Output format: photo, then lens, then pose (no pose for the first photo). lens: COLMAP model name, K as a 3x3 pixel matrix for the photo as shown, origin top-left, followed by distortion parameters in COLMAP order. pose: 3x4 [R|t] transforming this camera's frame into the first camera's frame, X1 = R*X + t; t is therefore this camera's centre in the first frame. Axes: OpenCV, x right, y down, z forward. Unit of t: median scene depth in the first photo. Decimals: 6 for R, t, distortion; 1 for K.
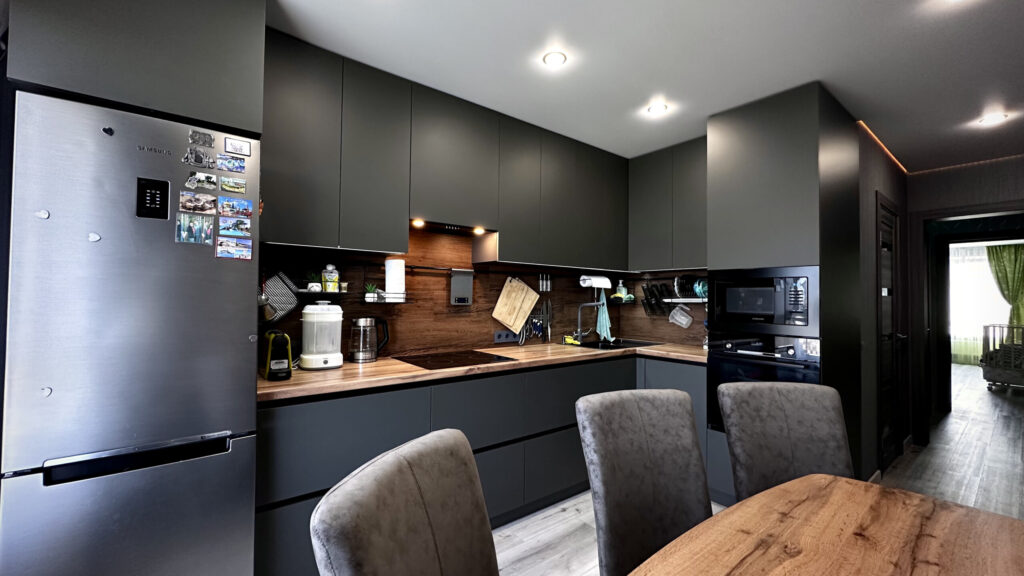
lens RADIAL K [[408.2, 0, 515.2], [0, 408.2, 286.0], [0, 0, 1]] dist [-0.003778, 0.000957]
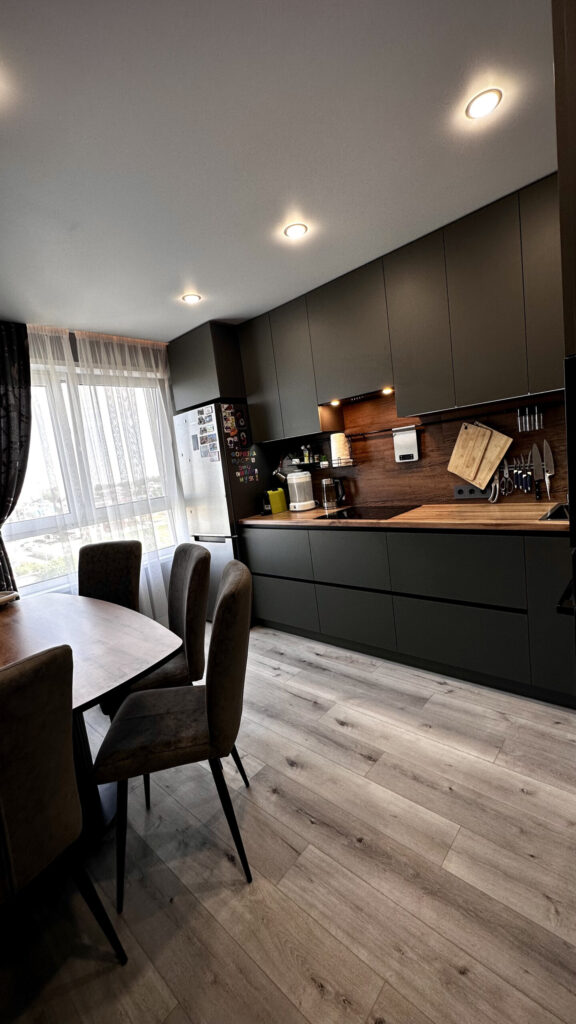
lens RADIAL K [[408.2, 0, 288.9], [0, 408.2, 510.1], [0, 0, 1]] dist [-0.003778, 0.000957]
pose [[0.157256, 0.086703, -0.983744, 0.788287], [0.152437, 0.982069, 0.110923, 0.006088], [0.975722, -0.167402, 0.141220, 0.498687]]
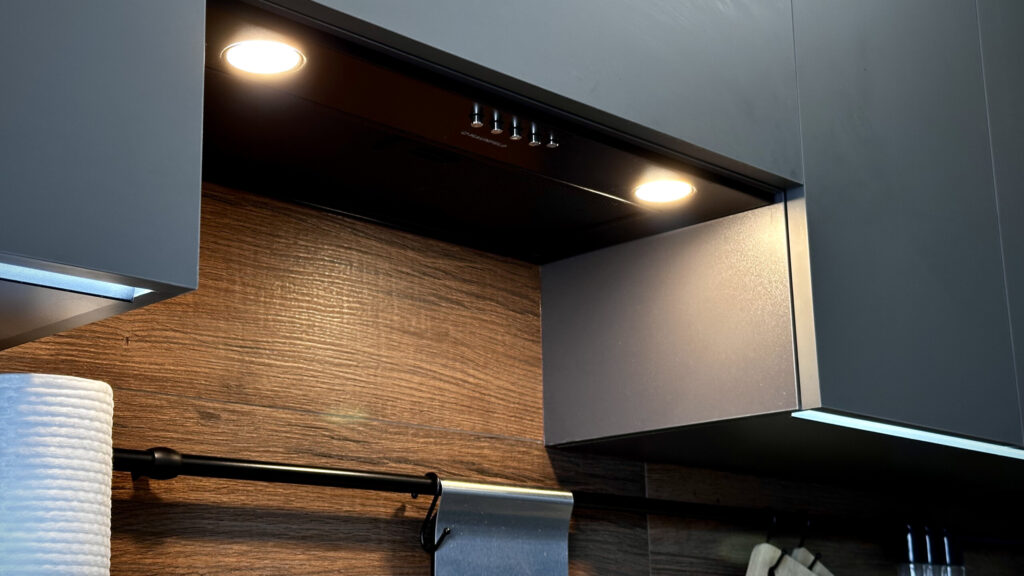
lens RADIAL K [[1464.5, 0, 512.0], [0, 1464.5, 287.9], [0, 0, 1]] dist [0.173485, 0.000000]
pose [[0.992708, -0.002773, 0.120511, -0.170728], [0.028882, 0.976087, -0.215453, -0.000338], [-0.117032, 0.217363, 0.969050, 0.476466]]
